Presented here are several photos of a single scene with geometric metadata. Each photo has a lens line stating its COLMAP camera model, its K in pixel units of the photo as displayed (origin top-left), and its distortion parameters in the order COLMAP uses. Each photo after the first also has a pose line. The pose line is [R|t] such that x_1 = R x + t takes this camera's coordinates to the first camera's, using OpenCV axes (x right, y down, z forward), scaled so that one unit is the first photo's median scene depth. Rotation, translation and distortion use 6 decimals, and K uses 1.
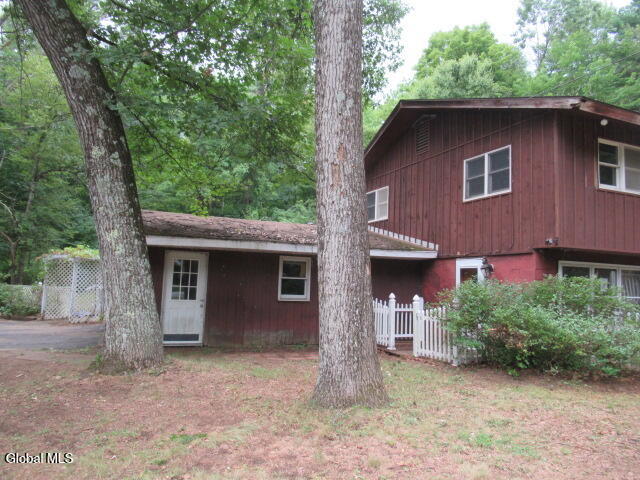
lens RADIAL K [[474.0, 0, 317.1], [0, 474.0, 239.4], [0, 0, 1]] dist [-0.008419, -0.005262]
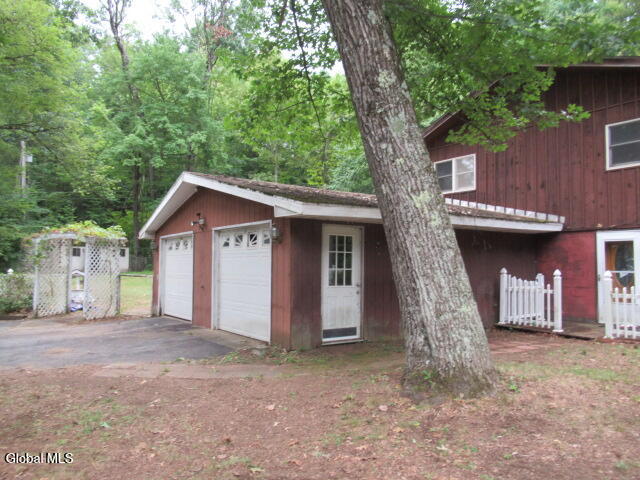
lens RADIAL K [[474.0, 0, 317.1], [0, 474.0, 239.4], [0, 0, 1]] dist [-0.008419, -0.005262]
pose [[0.973887, -0.015247, 0.226522, -0.459693], [0.004761, 0.998895, 0.046764, 0.010932], [-0.226985, -0.044464, 0.972883, 0.216083]]
